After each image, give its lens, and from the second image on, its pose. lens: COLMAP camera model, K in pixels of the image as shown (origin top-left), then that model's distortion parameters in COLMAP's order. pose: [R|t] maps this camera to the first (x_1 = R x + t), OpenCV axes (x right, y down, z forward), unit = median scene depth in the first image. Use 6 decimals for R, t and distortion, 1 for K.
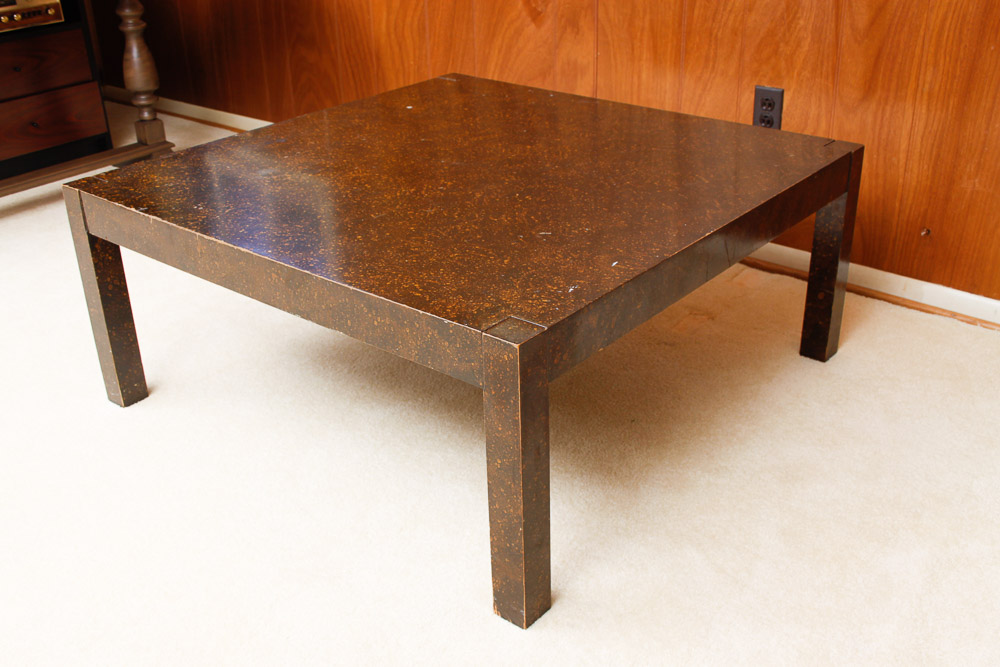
lens RADIAL K [[1031.1, 0, 506.1], [0, 1031.1, 331.6], [0, 0, 1]] dist [-0.085647, 0.000000]
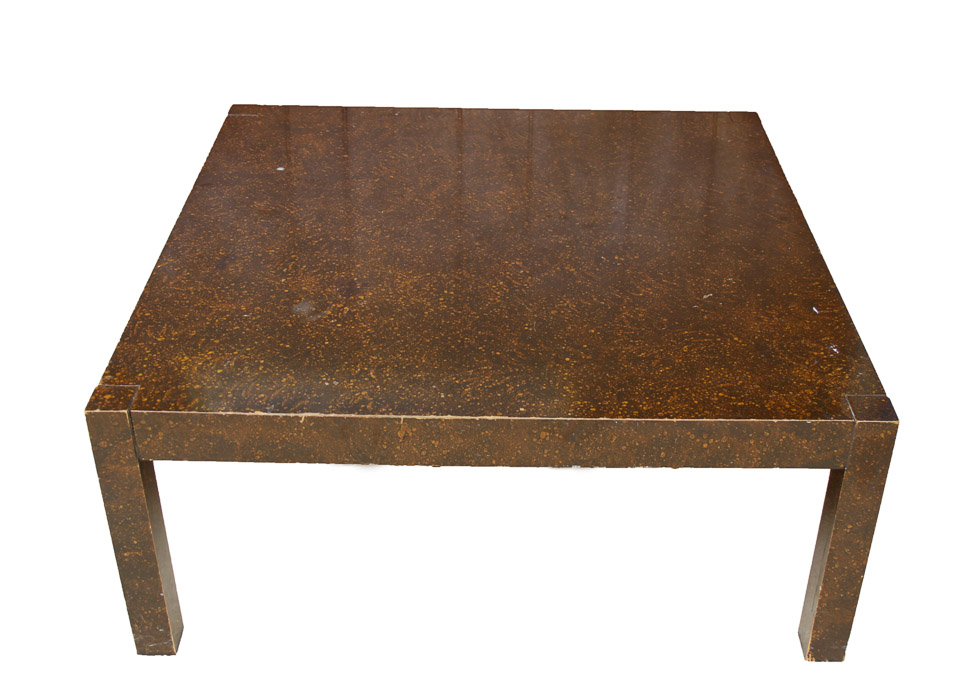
lens RADIAL K [[1209.4, 0, 487.0], [0, 1209.4, 345.4], [0, 0, 1]] dist [-0.074824, 0.000000]
pose [[0.779661, -0.313418, 0.542123, -0.504857], [0.255659, 0.949611, 0.181319, -0.206009], [-0.571635, -0.002768, 0.820503, 0.110438]]
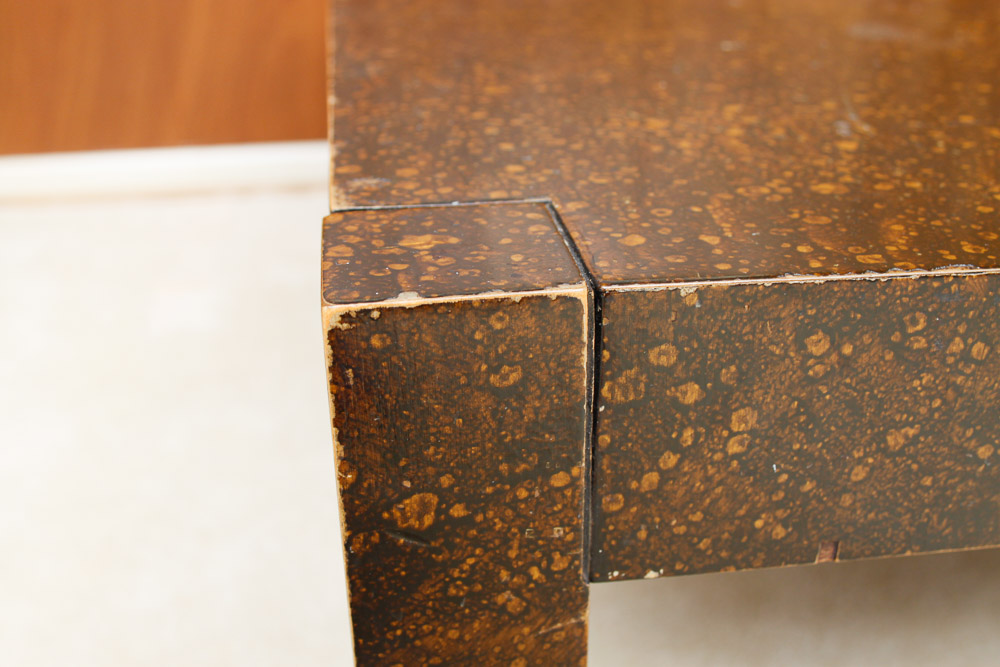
lens RADIAL K [[1148.9, 0, 529.5], [0, 1148.9, 361.5], [0, 0, 1]] dist [-0.076446, 0.000000]
pose [[0.678771, -0.319217, 0.661340, -0.390330], [0.313845, 0.940290, 0.131743, -0.113856], [-0.663906, 0.118135, 0.738426, 0.678895]]
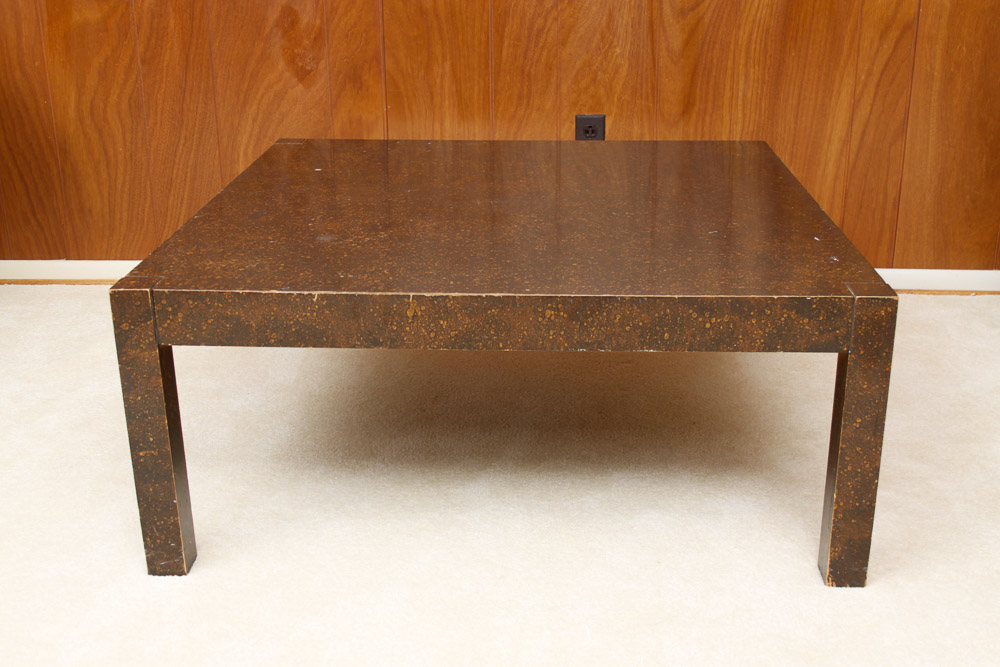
lens RADIAL K [[1148.9, 0, 497.0], [0, 1148.9, 334.1], [0, 0, 1]] dist [-0.076446, 0.000000]
pose [[0.803171, -0.195216, 0.562856, -0.525718], [0.256813, 0.965950, -0.031438, -0.010292], [-0.537554, 0.169799, 0.825957, 0.120040]]
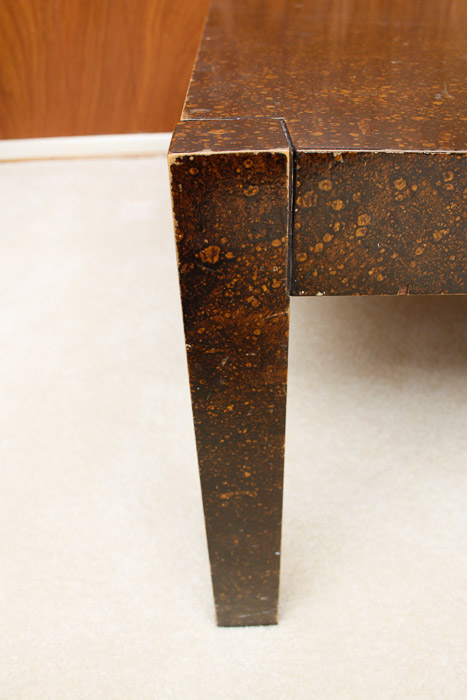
lens RADIAL K [[569.0, 0, 240.5], [0, 569.0, 351.6], [0, 0, 1]] dist [-0.145956, 0.068364]
pose [[0.768301, -0.386308, 0.510372, -0.394094], [0.289875, 0.920884, 0.260661, -0.099834], [-0.570689, -0.052322, 0.819497, 0.665599]]
